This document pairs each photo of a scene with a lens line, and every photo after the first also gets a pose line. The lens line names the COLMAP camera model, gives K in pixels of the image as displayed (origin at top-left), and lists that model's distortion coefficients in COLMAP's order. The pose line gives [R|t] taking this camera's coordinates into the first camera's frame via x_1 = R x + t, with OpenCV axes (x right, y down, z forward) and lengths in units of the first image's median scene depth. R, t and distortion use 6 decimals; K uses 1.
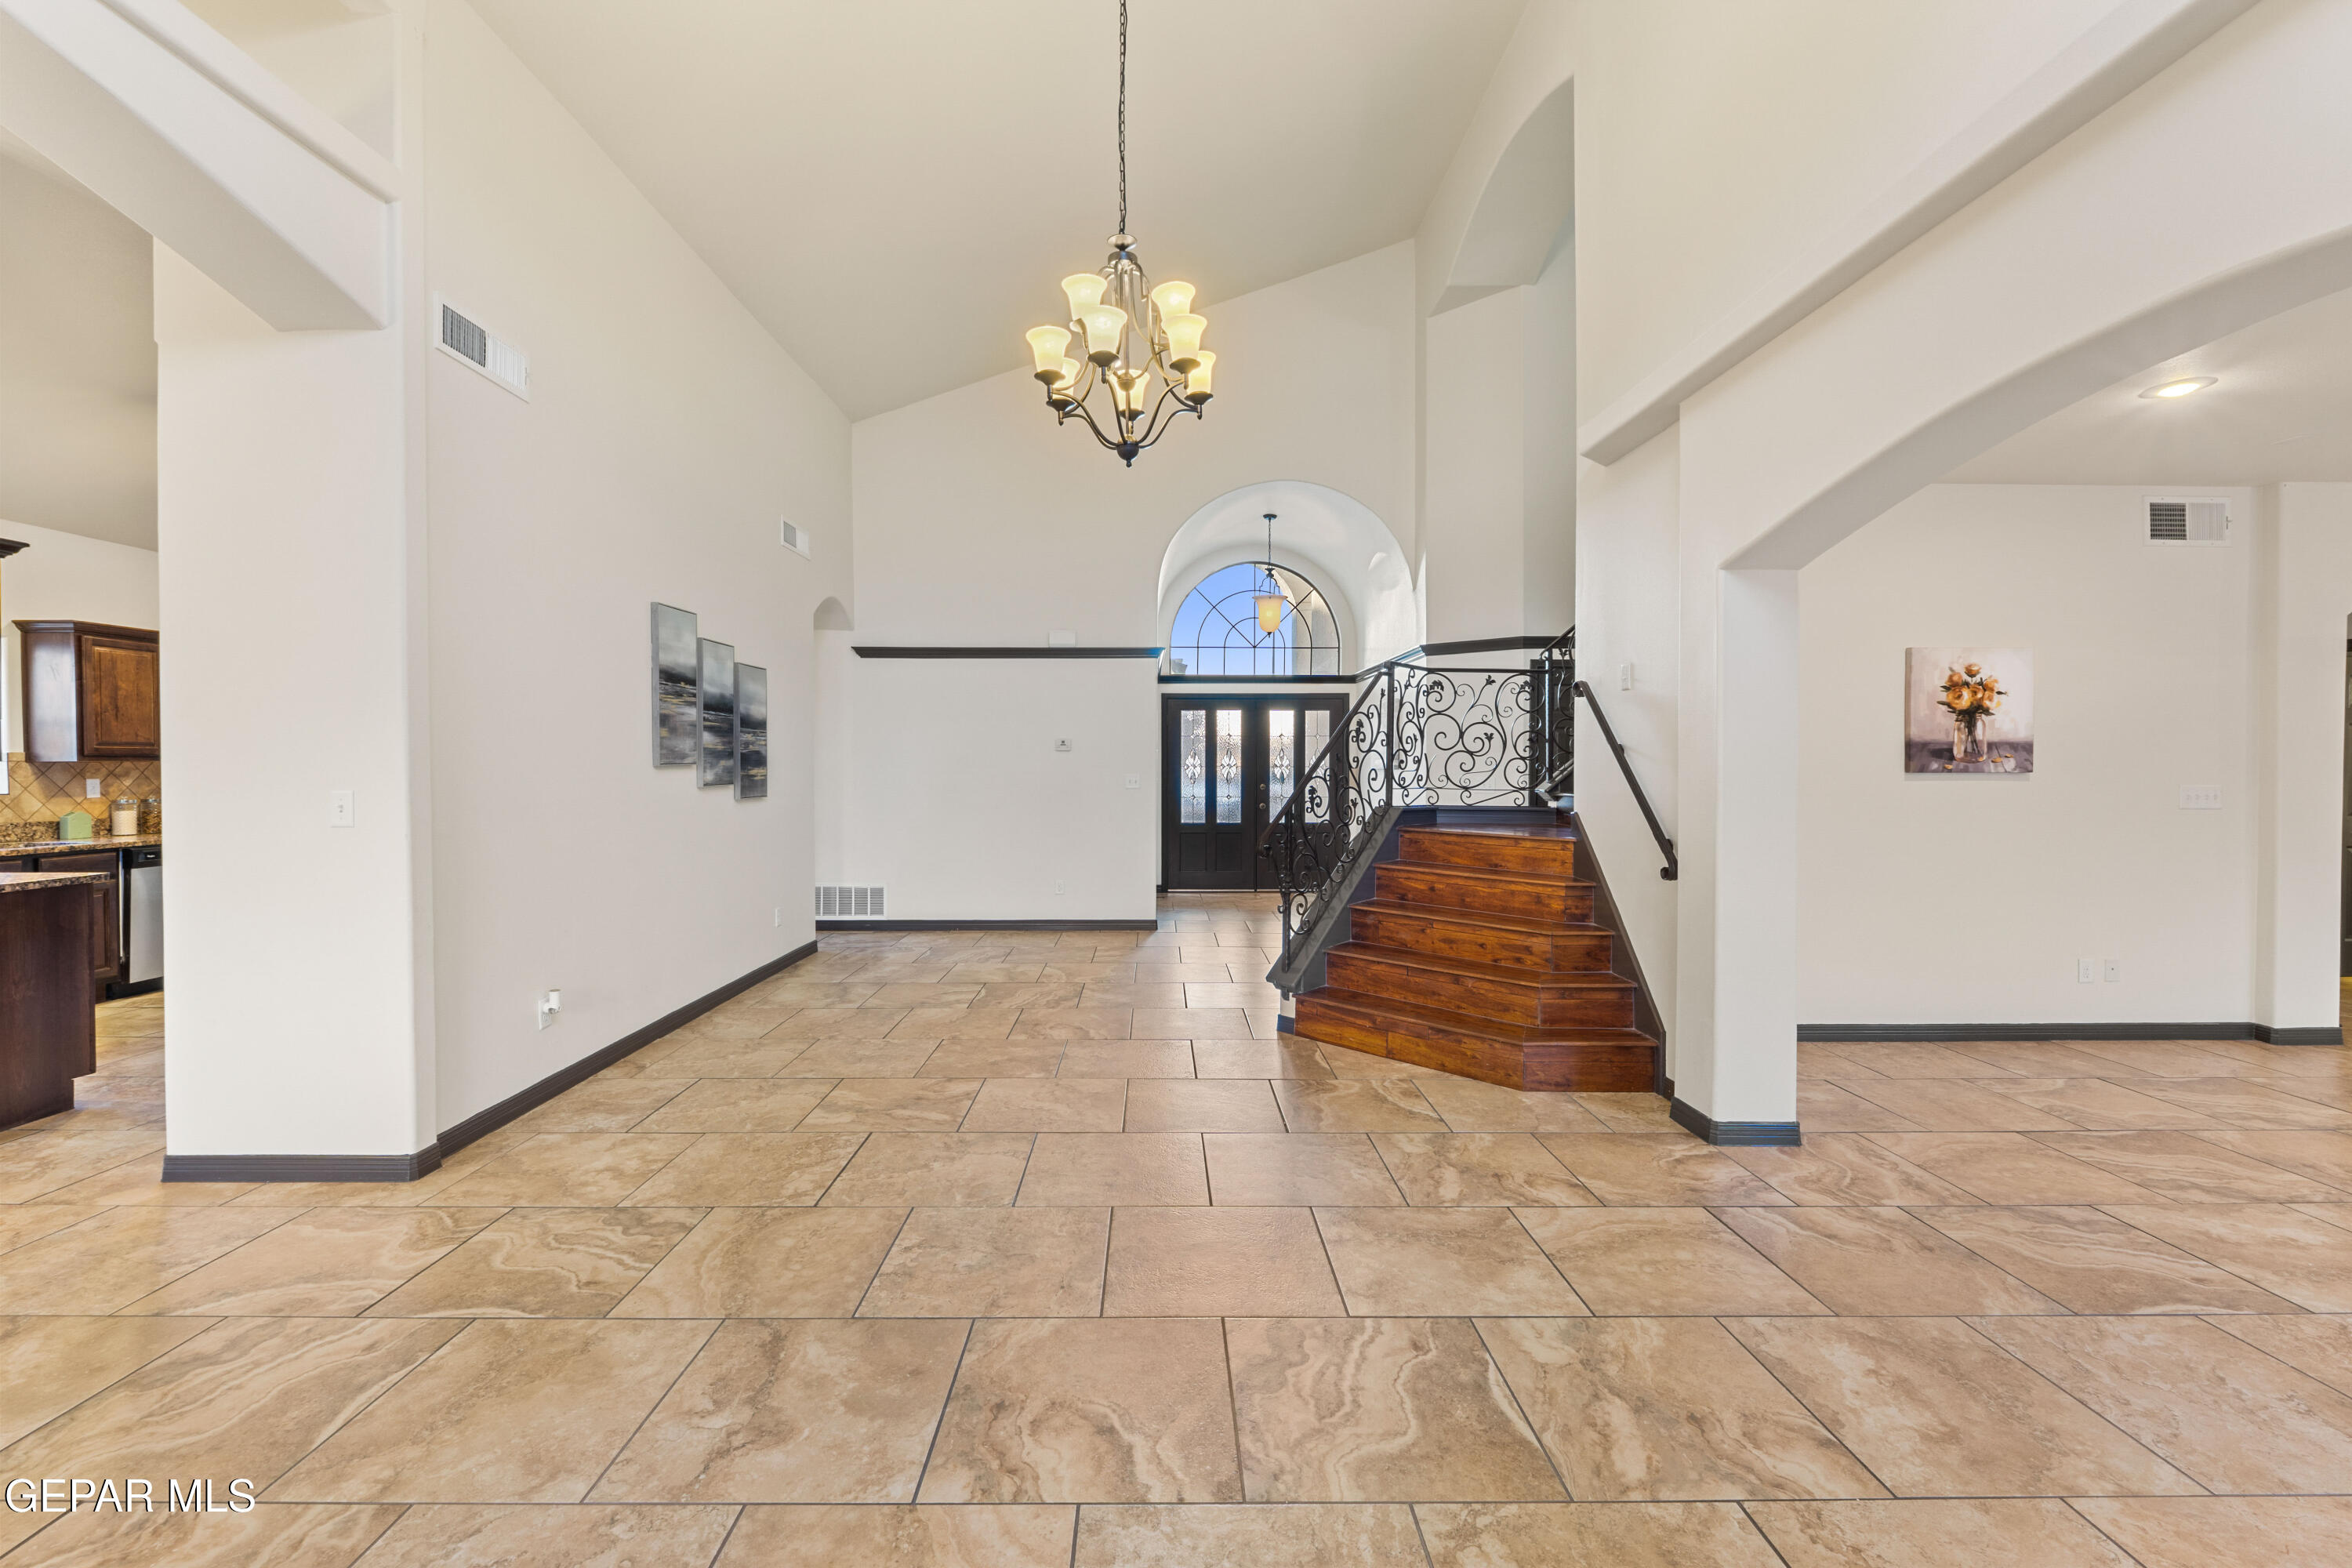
lens RADIAL K [[988.2, 0, 1161.4], [0, 988.2, 773.7], [0, 0, 1]] dist [-0.009082, 0.000485]
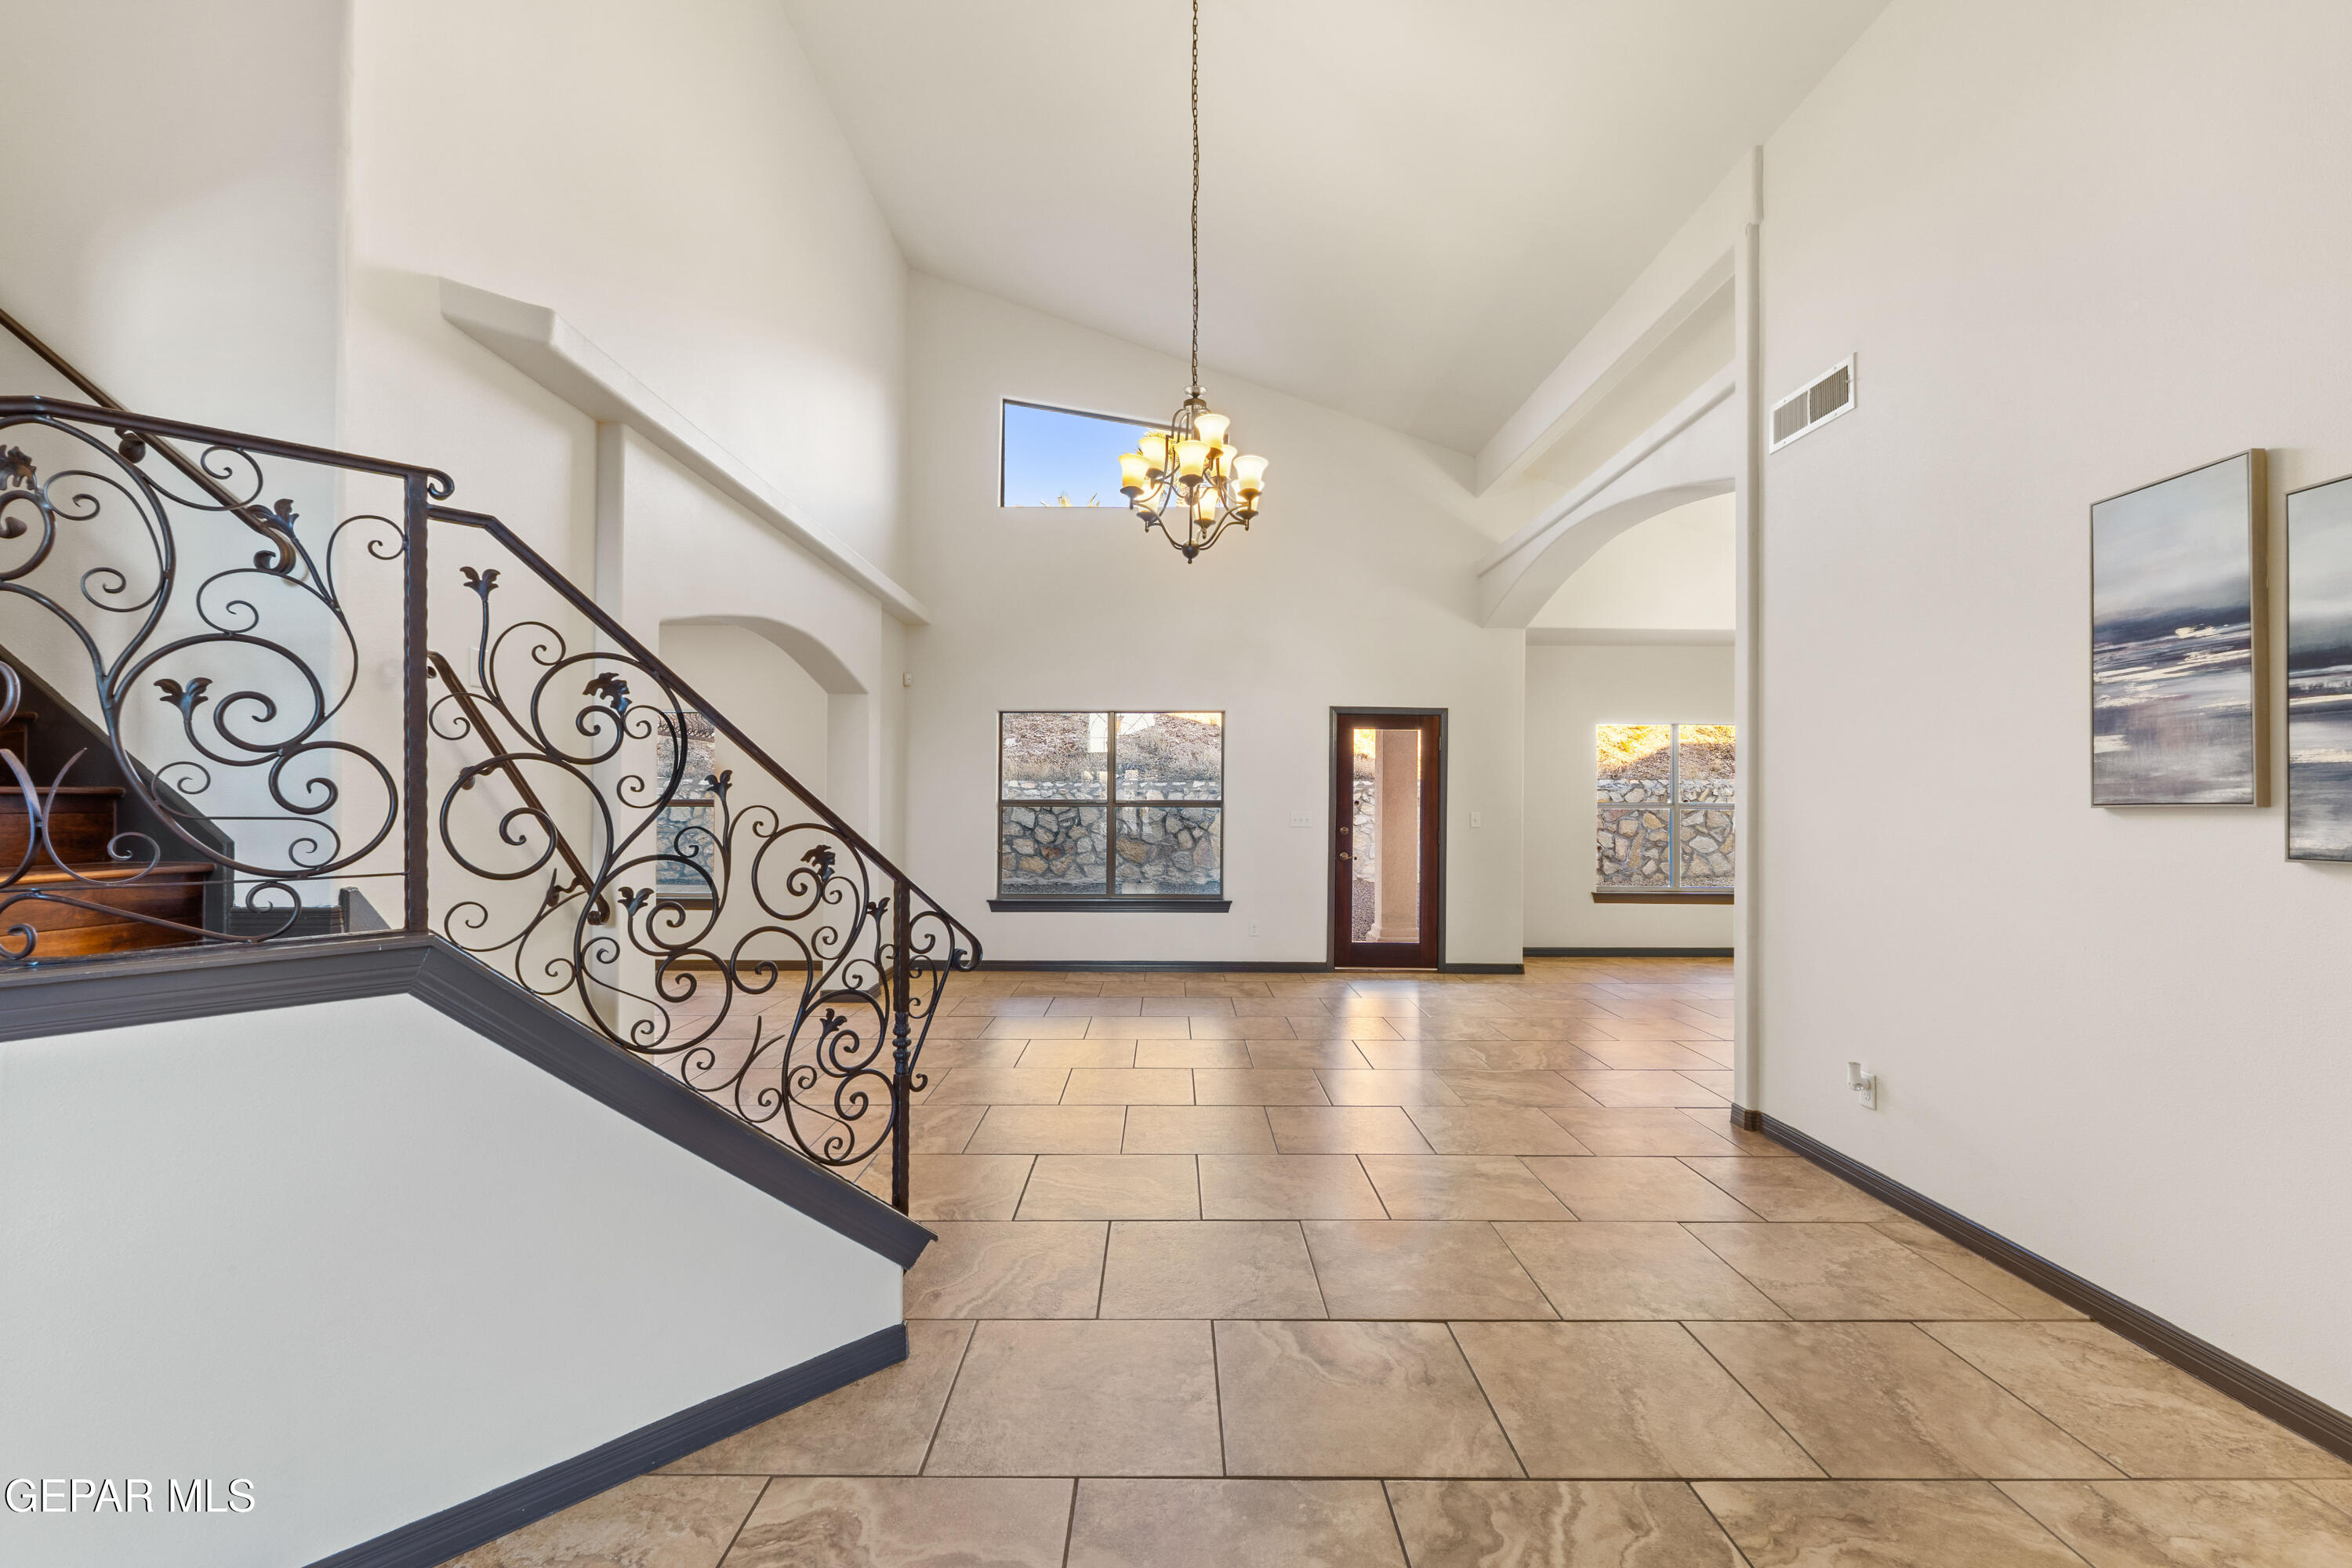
lens RADIAL K [[988.2, 0, 1165.0], [0, 988.2, 790.9], [0, 0, 1]] dist [-0.009082, 0.000485]
pose [[-0.999912, -0.004965, 0.012299, -0.012347], [-0.004966, 0.999988, -0.000077, -0.014626], [-0.012299, -0.000138, -0.999924, 1.521668]]
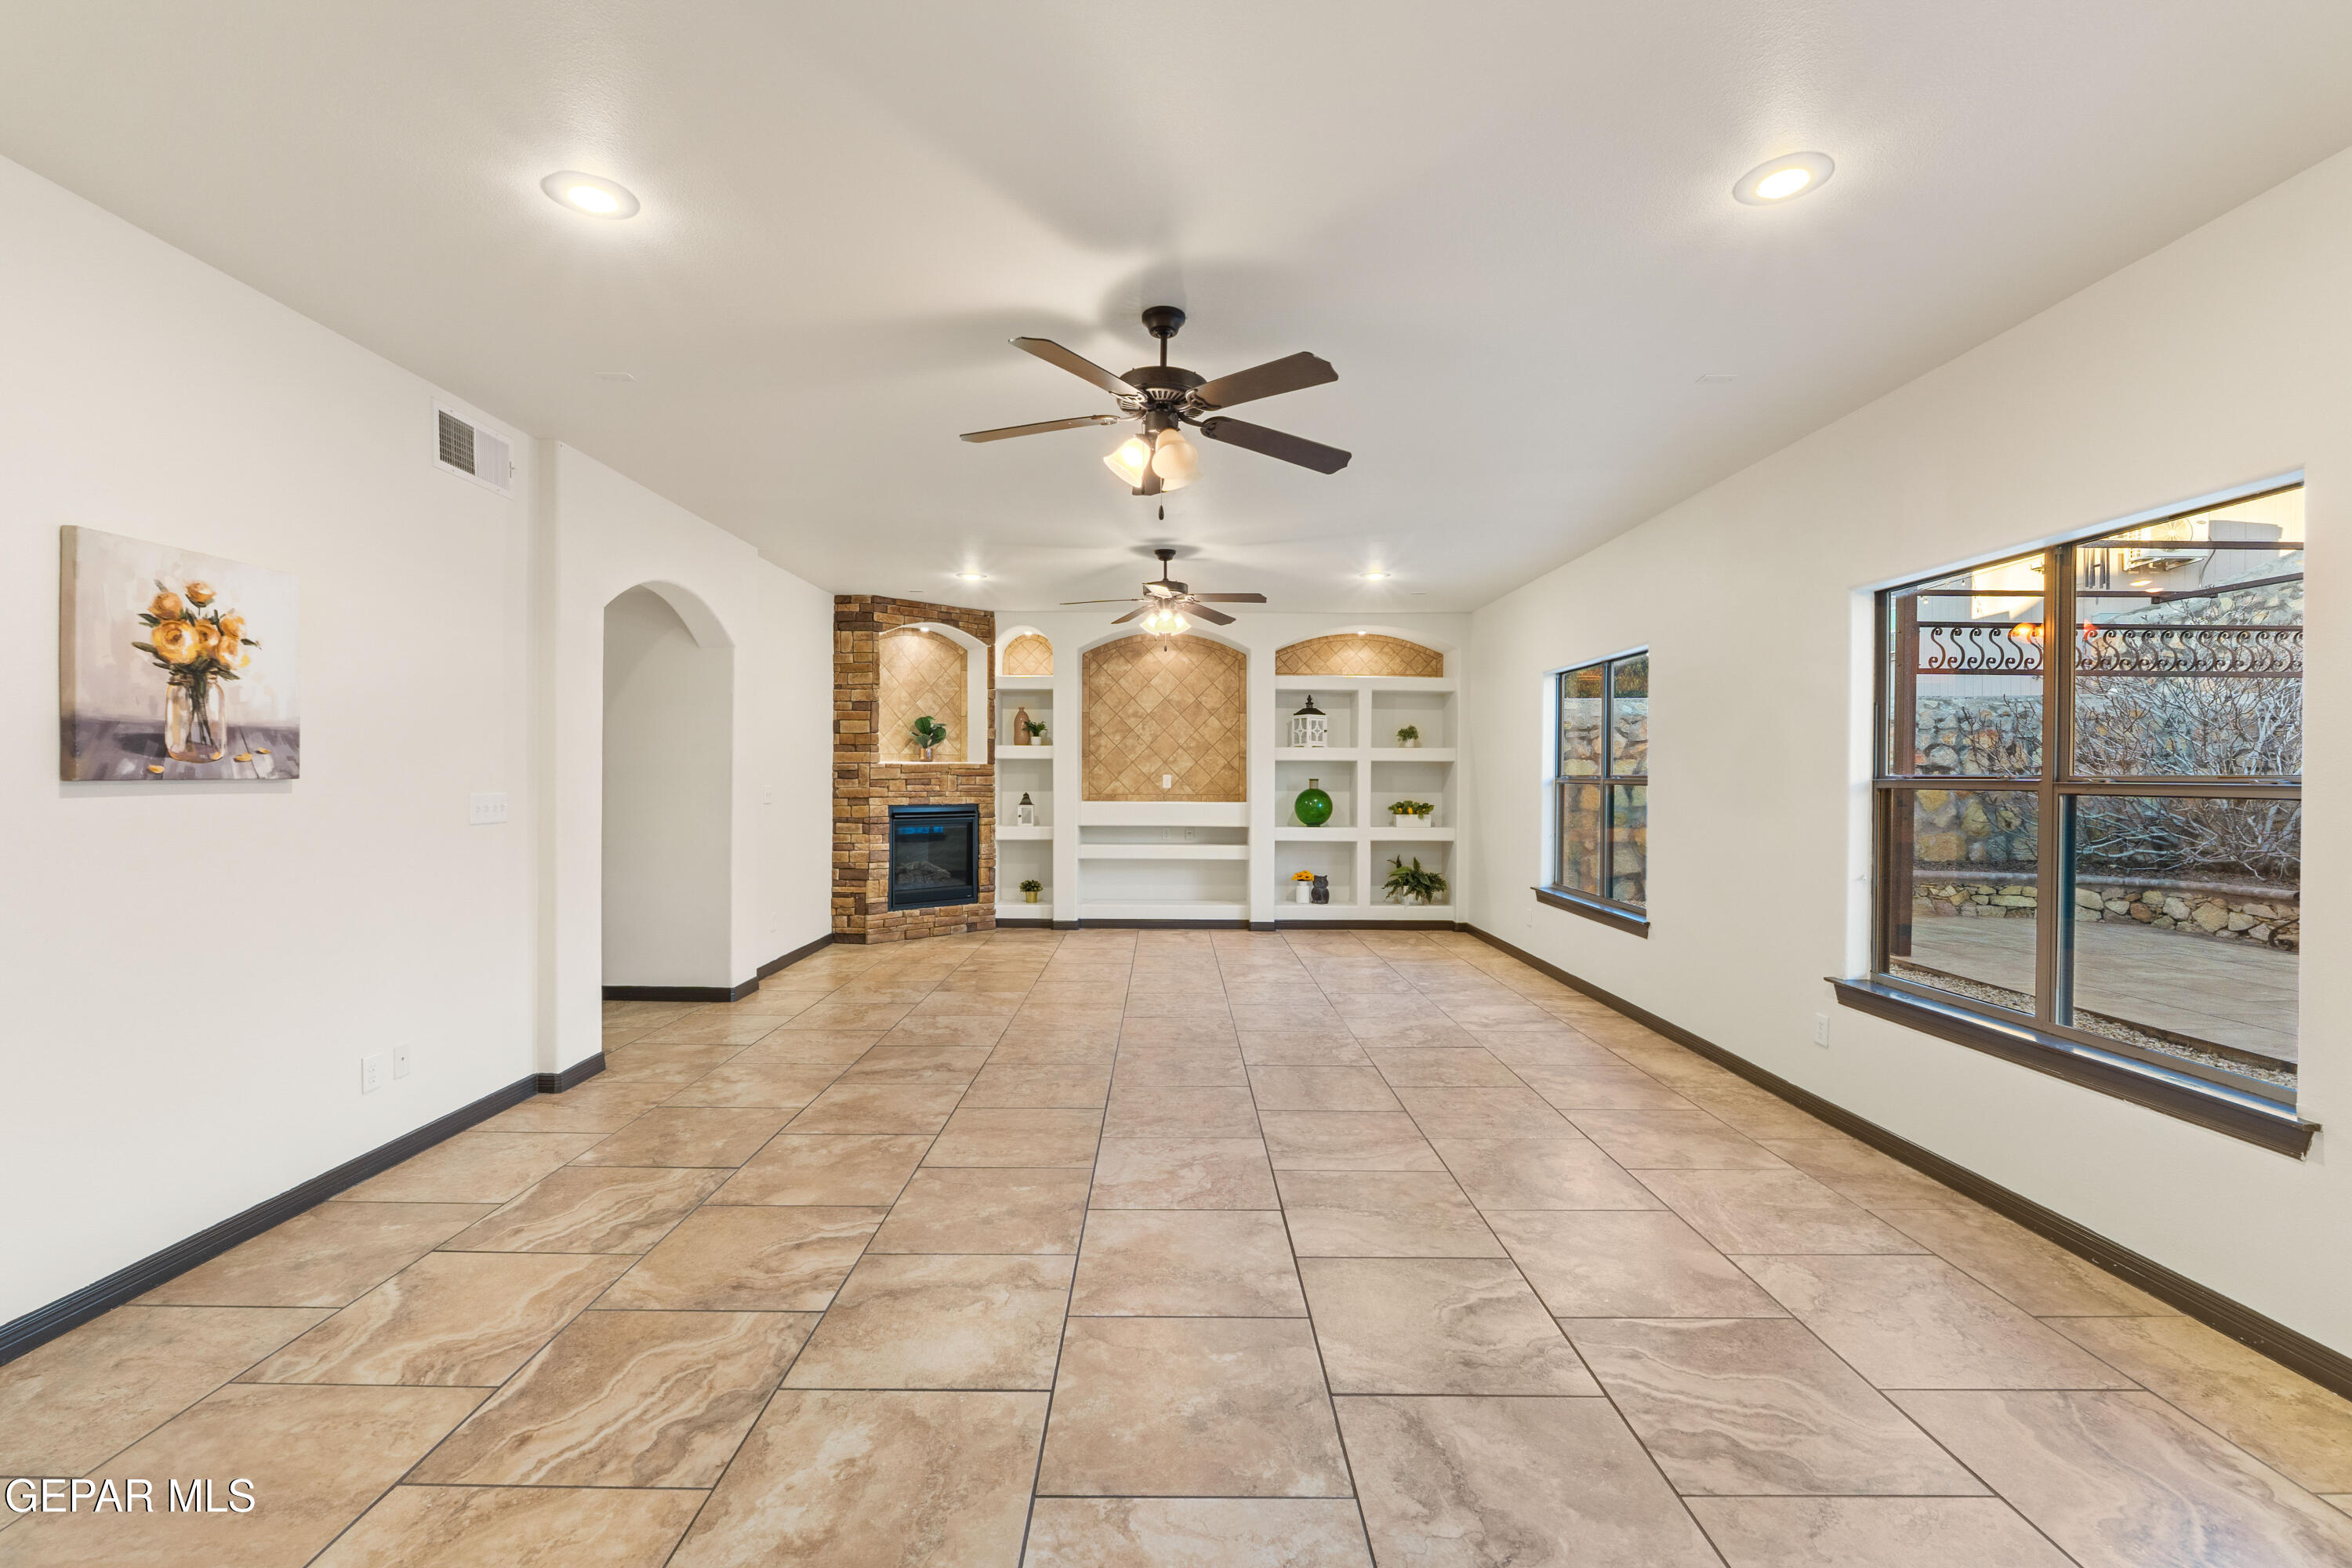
lens RADIAL K [[988.2, 0, 1171.3], [0, 988.2, 773.4], [0, 0, 1]] dist [-0.009082, 0.000485]
pose [[0.007500, -0.002783, 0.999968, 0.277227], [0.006815, 0.999973, 0.002731, -0.002422], [-0.999949, 0.006794, 0.007518, 0.447408]]
